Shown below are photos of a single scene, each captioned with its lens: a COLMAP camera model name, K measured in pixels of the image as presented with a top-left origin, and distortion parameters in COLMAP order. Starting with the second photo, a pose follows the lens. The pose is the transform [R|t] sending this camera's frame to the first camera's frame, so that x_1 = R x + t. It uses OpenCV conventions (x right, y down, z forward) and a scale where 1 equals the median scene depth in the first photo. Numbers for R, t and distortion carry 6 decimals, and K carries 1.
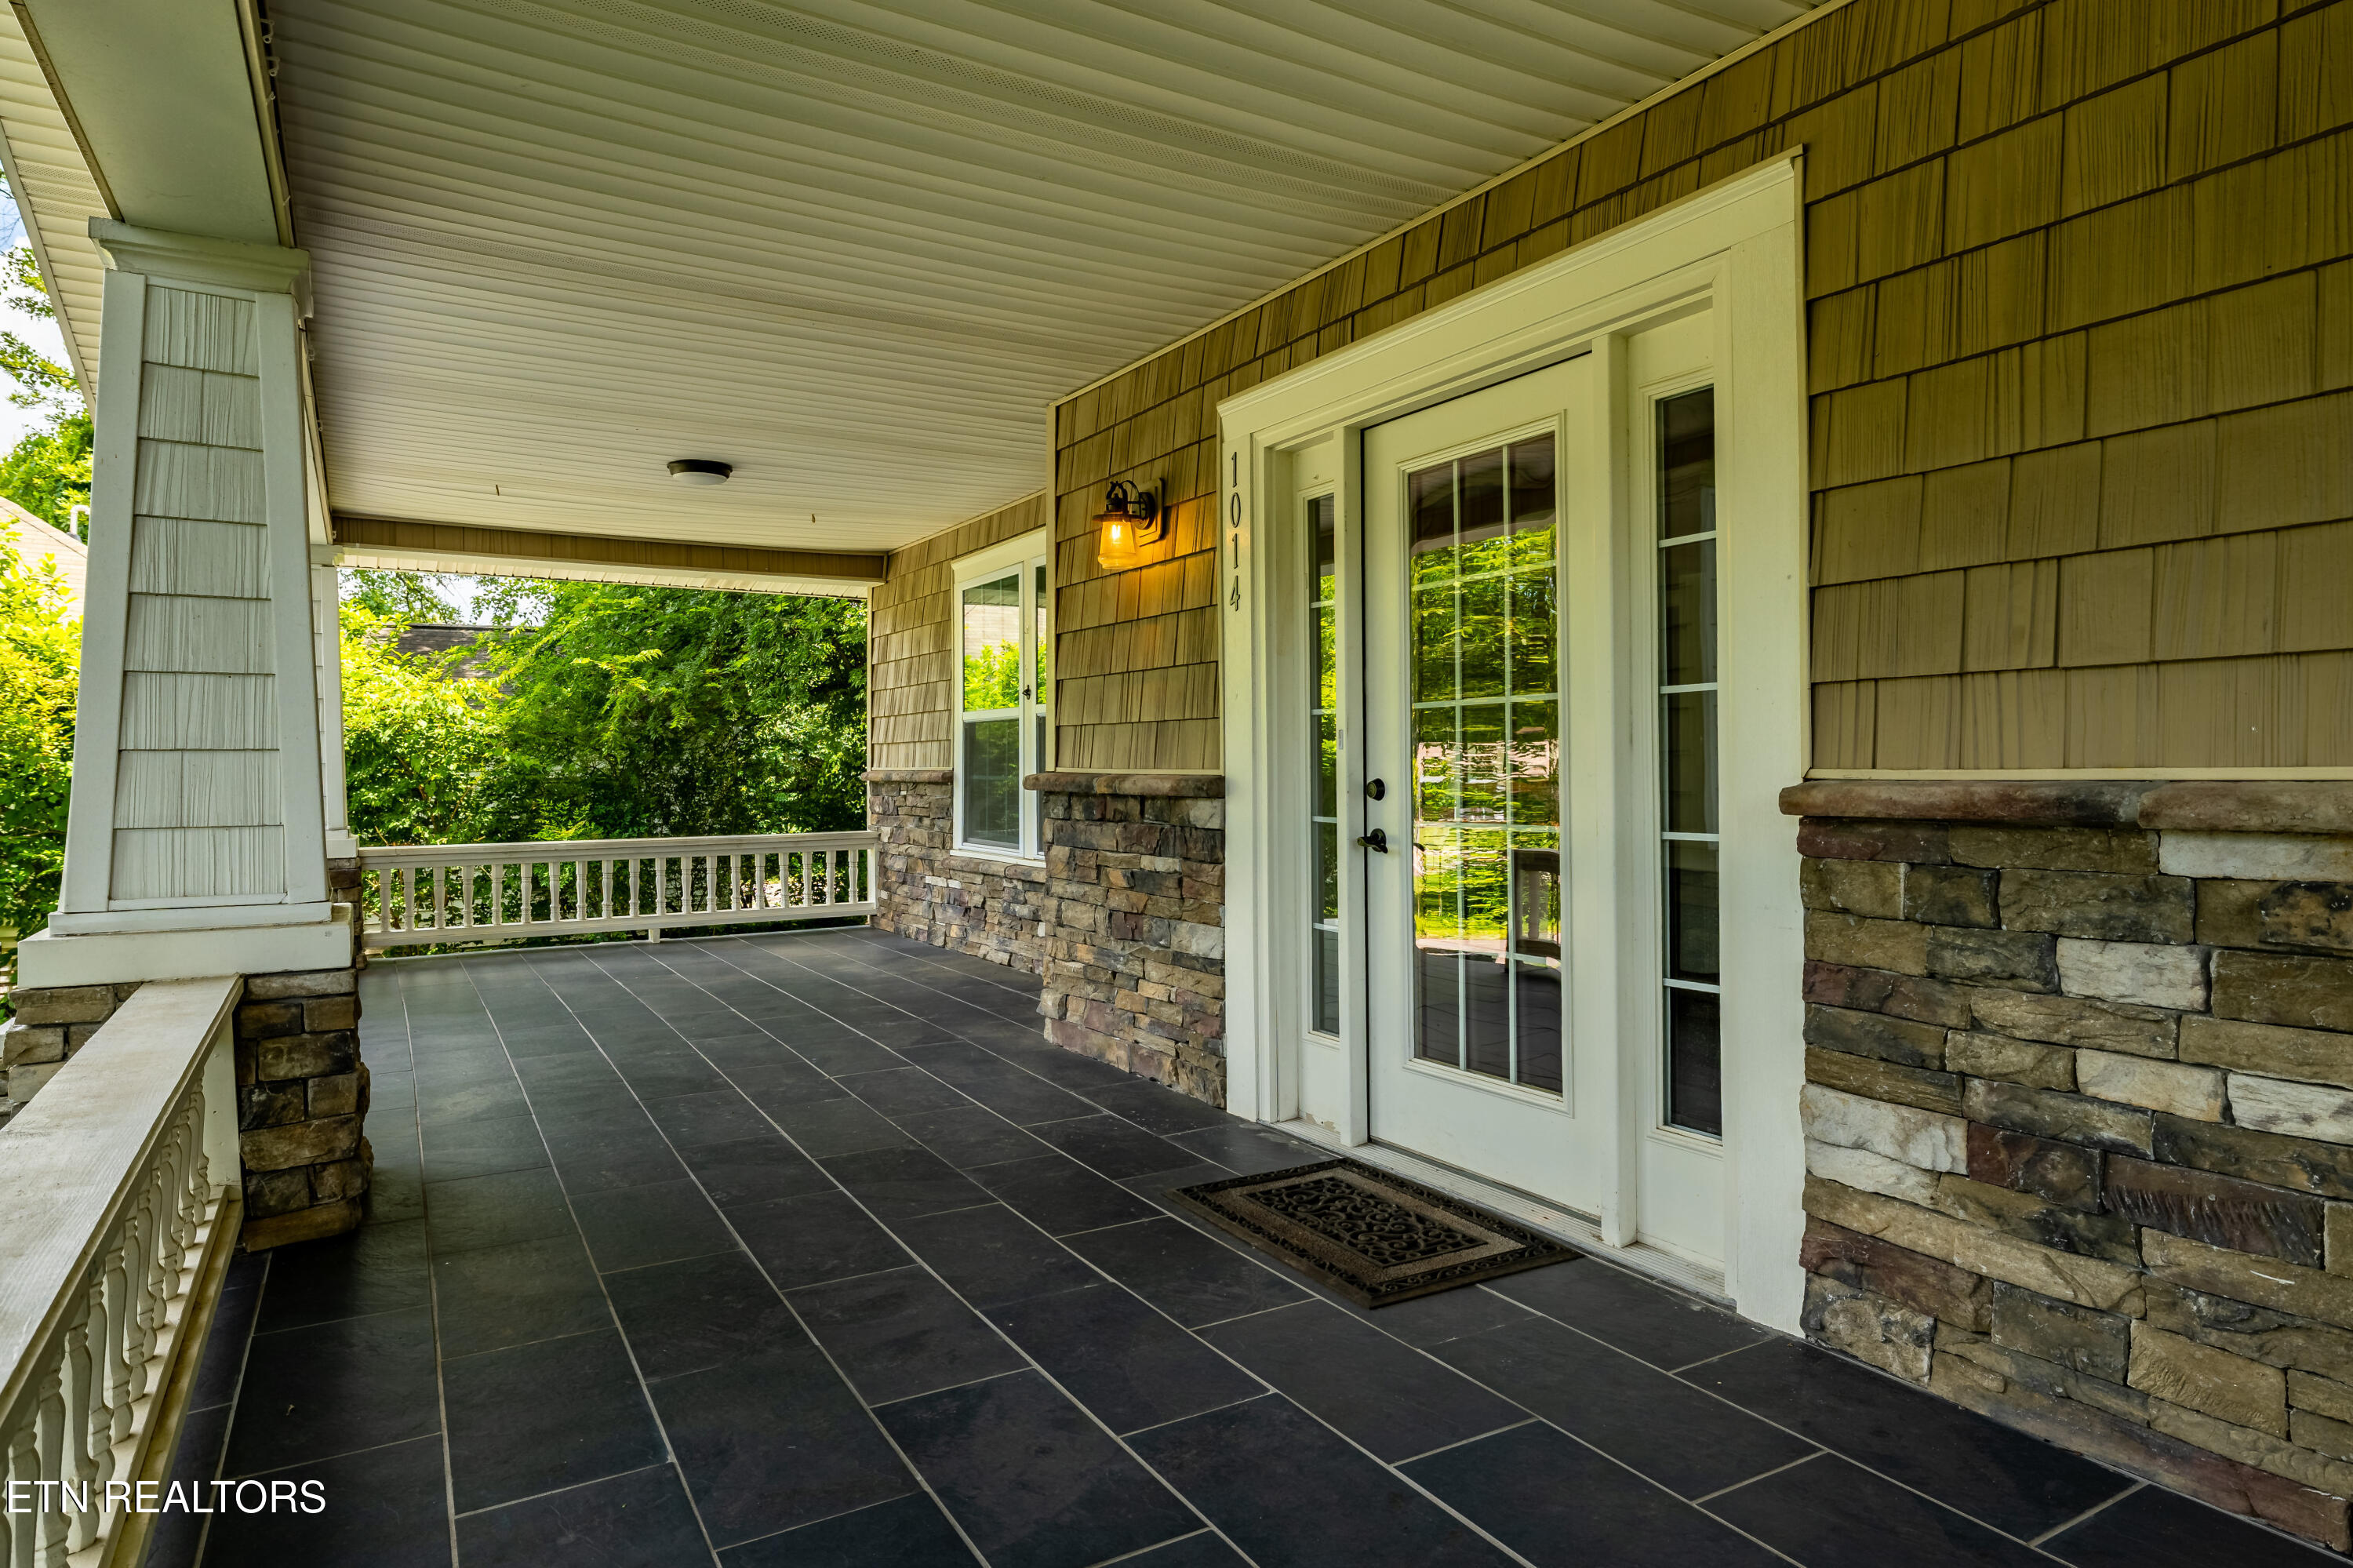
lens RADIAL K [[1366.0, 0, 1143.9], [0, 1366.0, 750.0], [0, 0, 1]] dist [-0.003092, -0.000385]
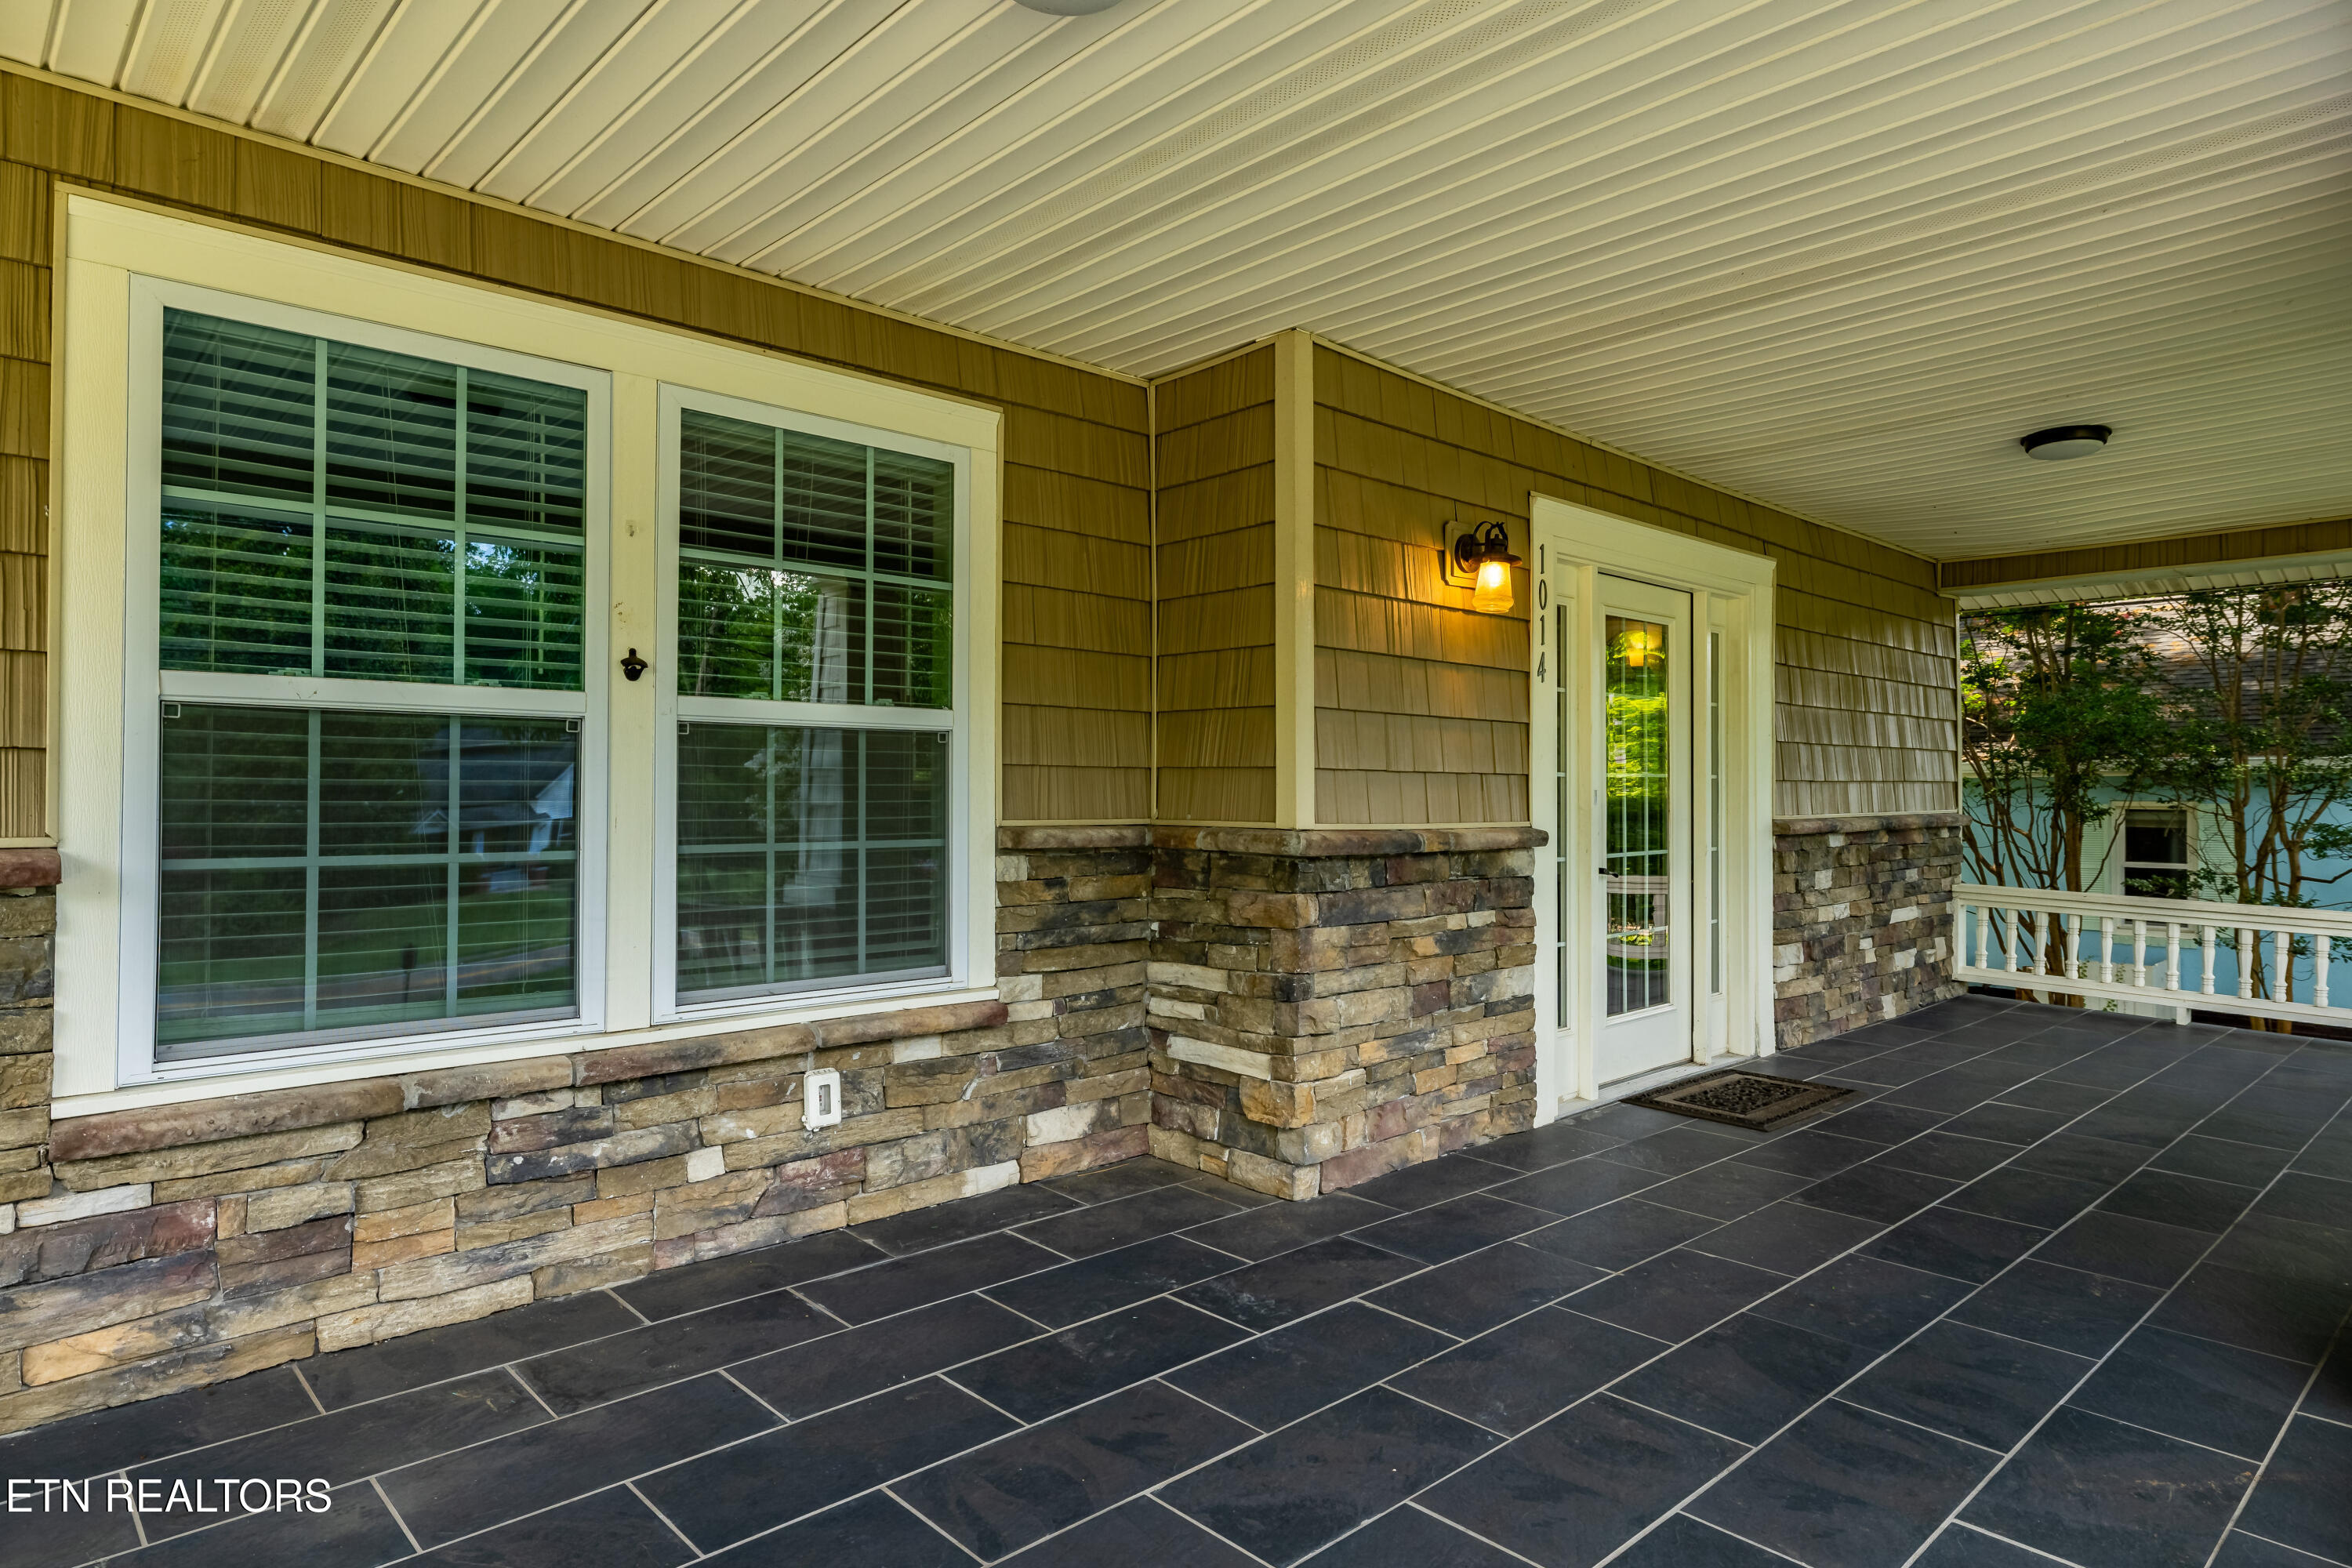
lens RADIAL K [[1359.6, 0, 1219.9], [0, 1359.6, 779.3], [0, 0, 1]] dist [0.004599, 0.000468]
pose [[-0.253300, 0.016453, 0.967248, -0.933789], [-0.010413, 0.999751, -0.019733, 0.004186], [-0.967332, -0.015070, -0.253065, 1.501504]]
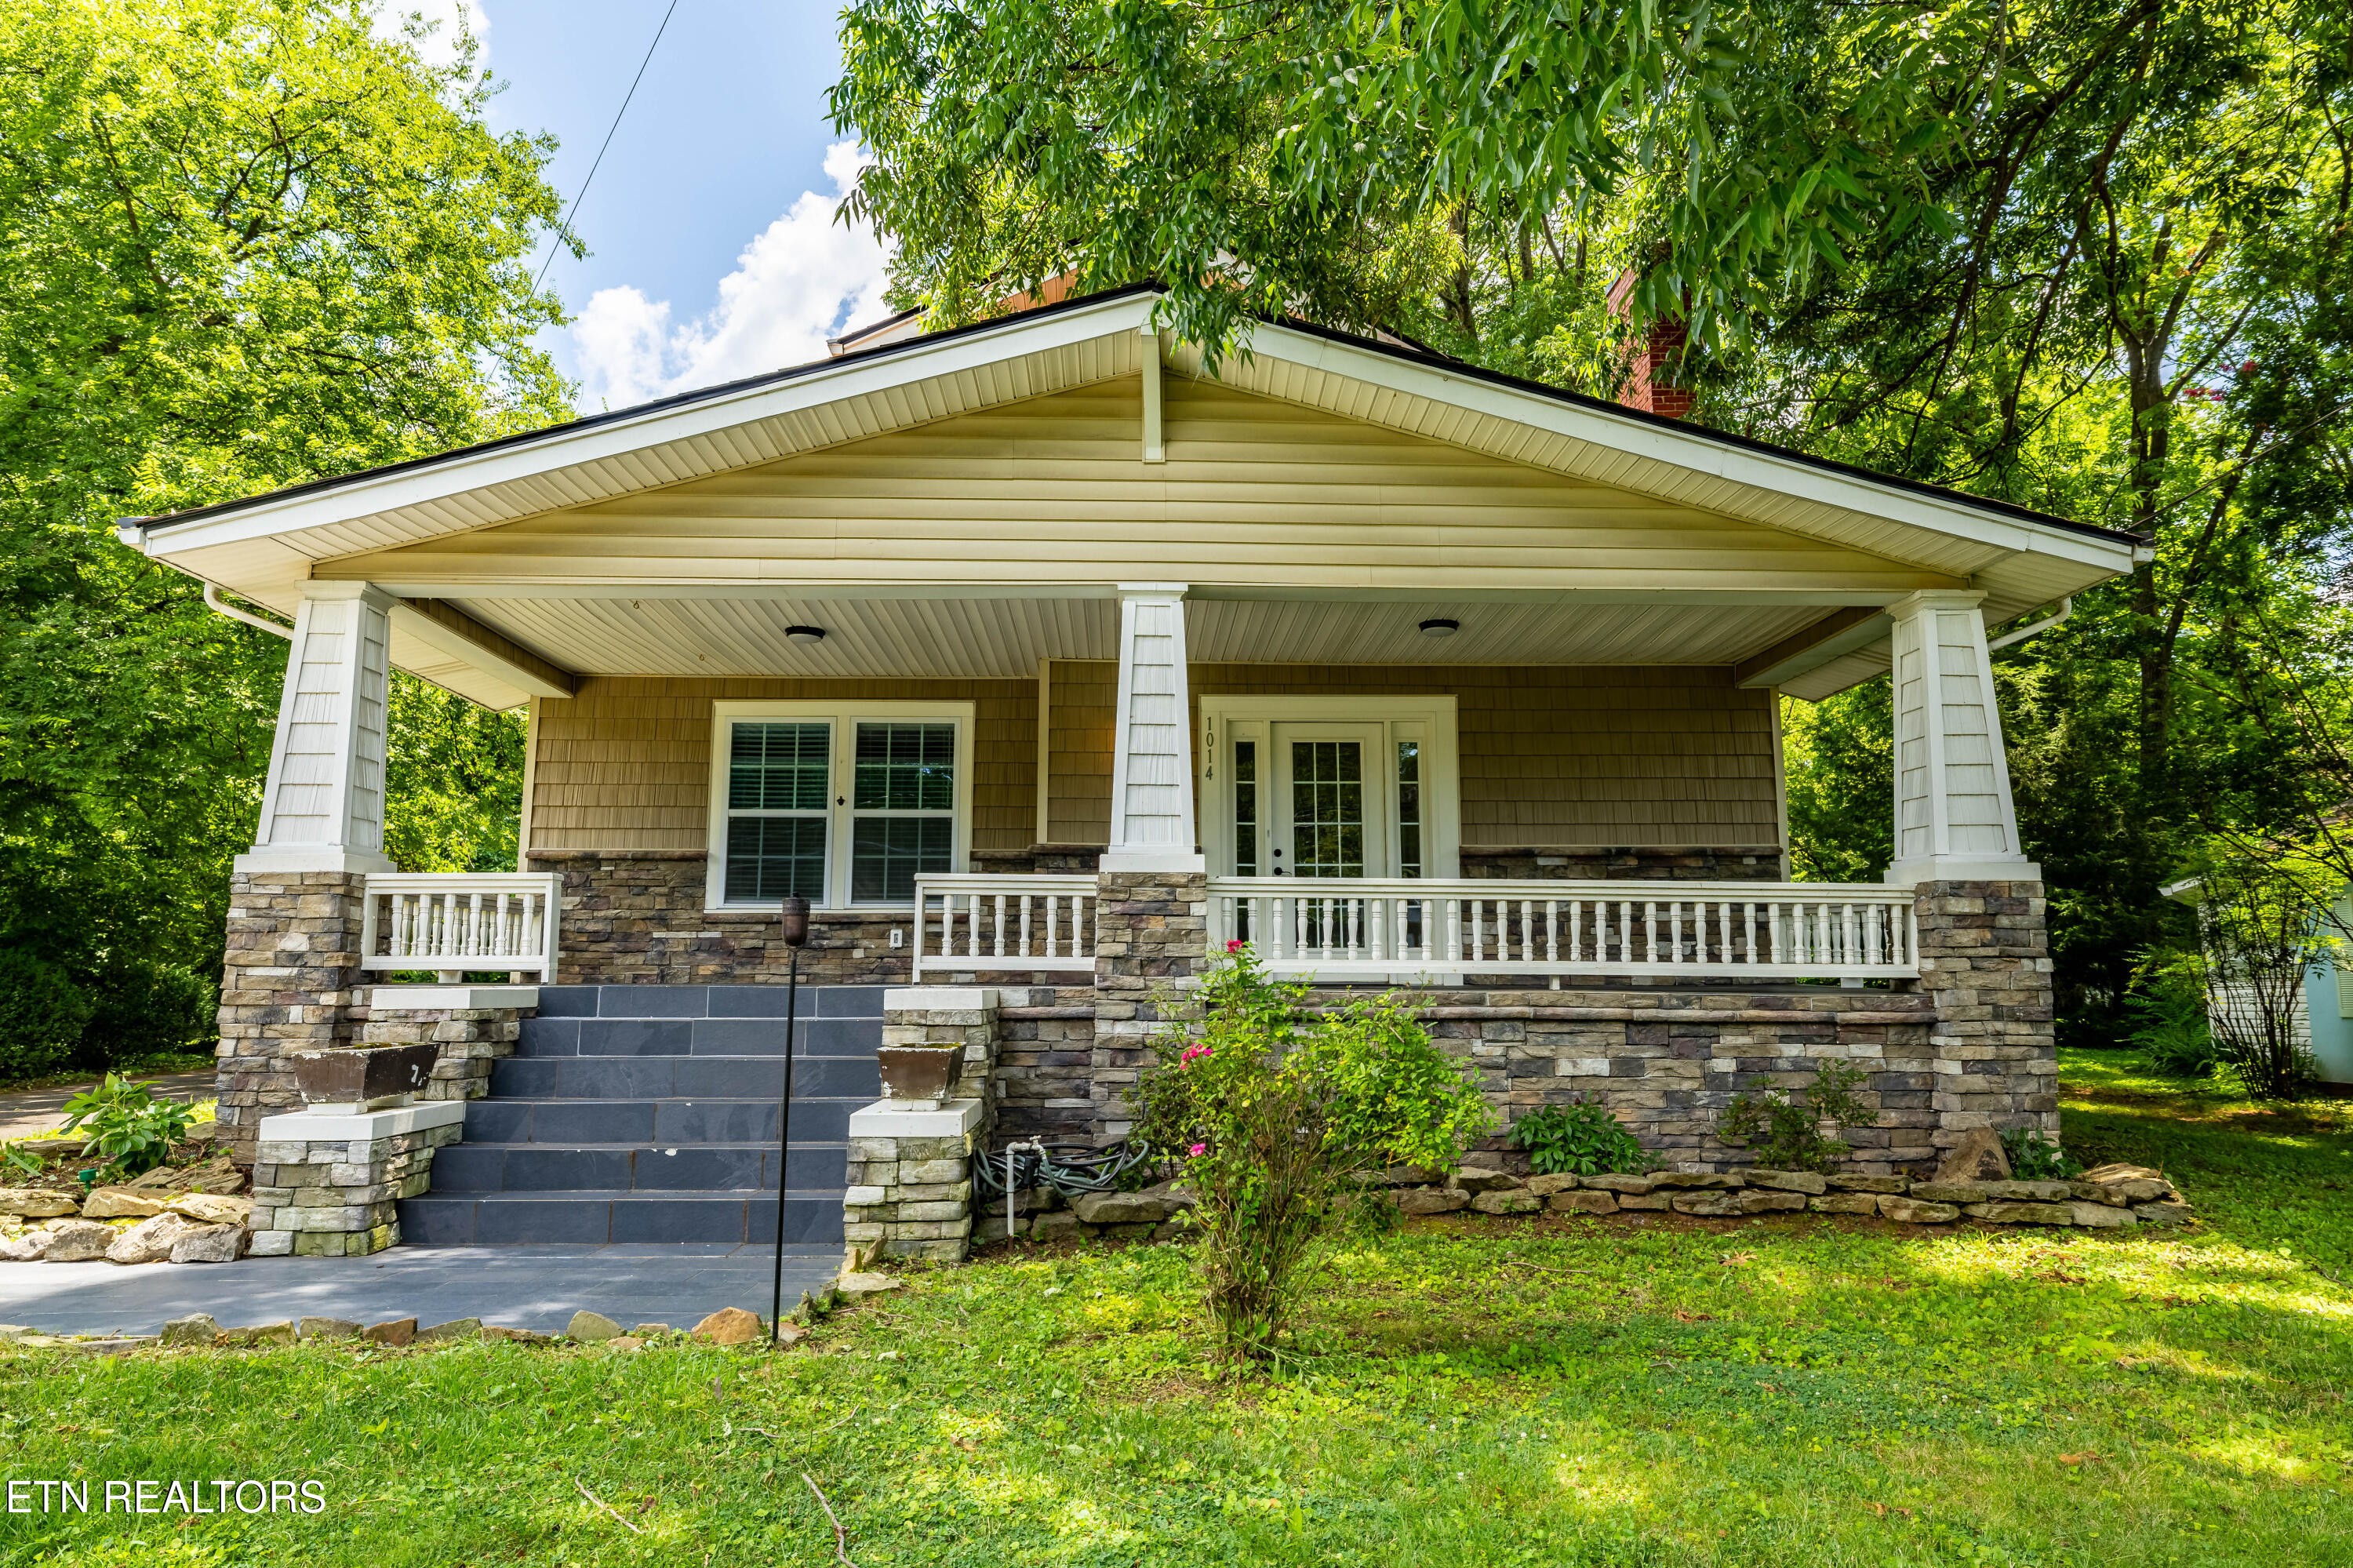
lens RADIAL K [[1499.9, 0, 1176.5], [0, 1499.9, 784.0], [0, 0, 1]] dist [0.000024, 0.001252]
pose [[0.465640, 0.129915, 0.875386, -2.260695], [-0.013594, 0.990099, -0.139708, 0.275547], [-0.884870, 0.053154, 0.462796, -0.193158]]
